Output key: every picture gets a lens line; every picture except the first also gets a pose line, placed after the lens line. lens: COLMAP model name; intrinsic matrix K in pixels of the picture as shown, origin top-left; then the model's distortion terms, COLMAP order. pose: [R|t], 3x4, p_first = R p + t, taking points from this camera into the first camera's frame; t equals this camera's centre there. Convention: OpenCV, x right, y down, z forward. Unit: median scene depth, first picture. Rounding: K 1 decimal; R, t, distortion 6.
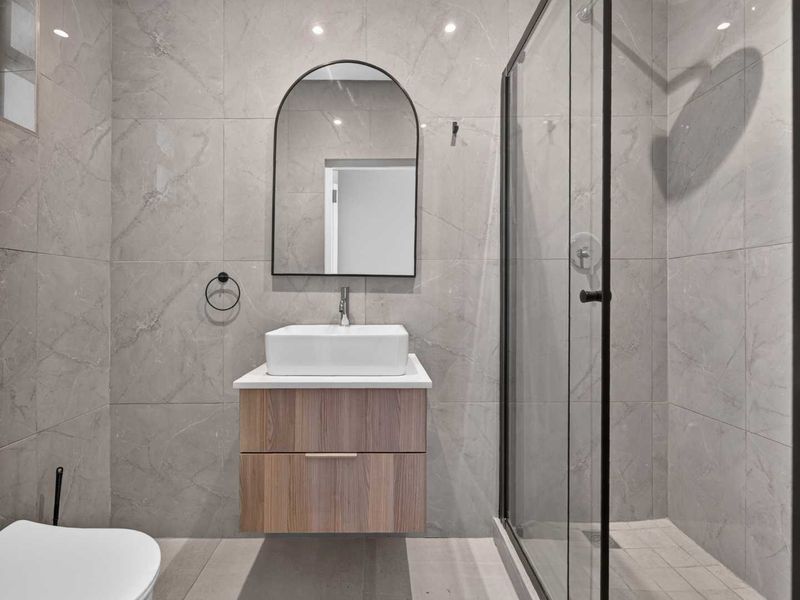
lens RADIAL K [[369.8, 0, 378.1], [0, 369.8, 296.2], [0, 0, 1]] dist [-0.006521, 0.000923]
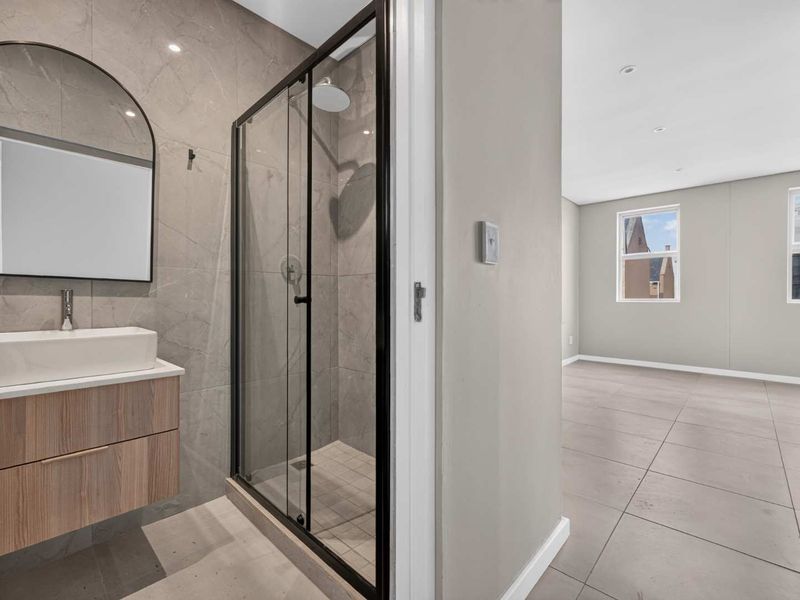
lens RADIAL K [[369.8, 0, 403.7], [0, 369.8, 301.5], [0, 0, 1]] dist [-0.006521, 0.000923]
pose [[0.669578, -0.003034, 0.742735, -0.208314], [0.000341, 0.999993, 0.003778, 0.001160], [-0.742741, -0.002276, 0.669575, -0.274863]]
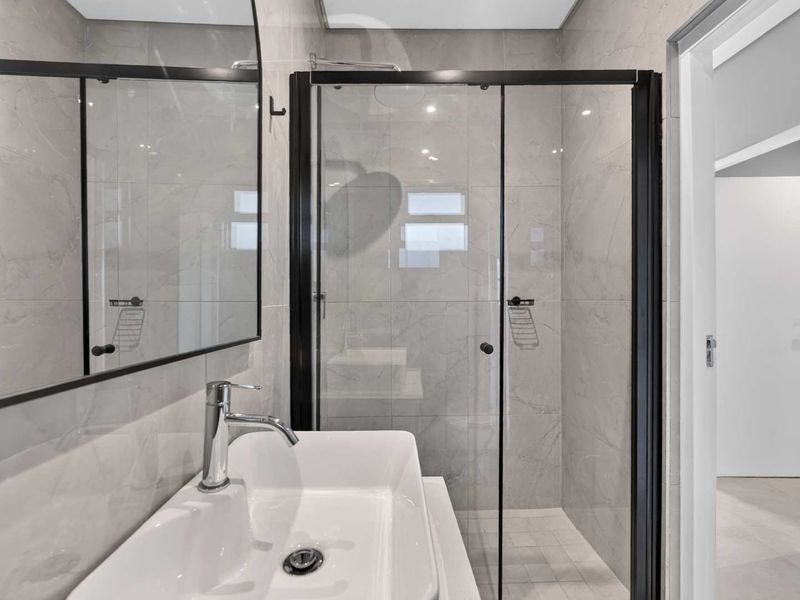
lens RADIAL K [[369.8, 0, 404.7], [0, 369.8, 301.4], [0, 0, 1]] dist [-0.006521, 0.000923]
pose [[-0.039872, -0.004388, 0.999195, -0.467626], [0.008122, 0.999956, 0.004716, -0.109767], [-0.999172, 0.008303, -0.039834, 0.798297]]
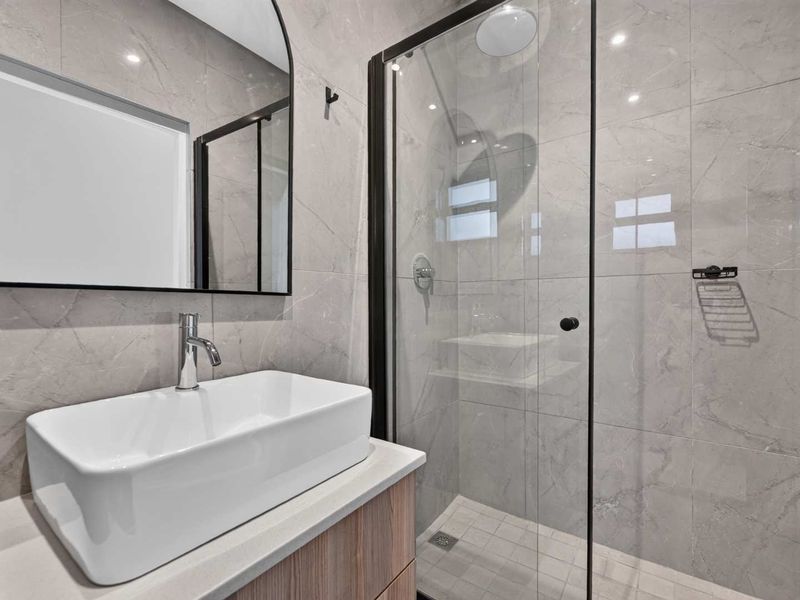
lens RADIAL K [[369.8, 0, 398.1], [0, 369.8, 303.6], [0, 0, 1]] dist [-0.006521, 0.000923]
pose [[0.584829, -0.008407, 0.811113, -0.322692], [0.006376, 0.999963, 0.005767, -0.039147], [-0.811131, 0.001800, 0.584861, 0.454001]]
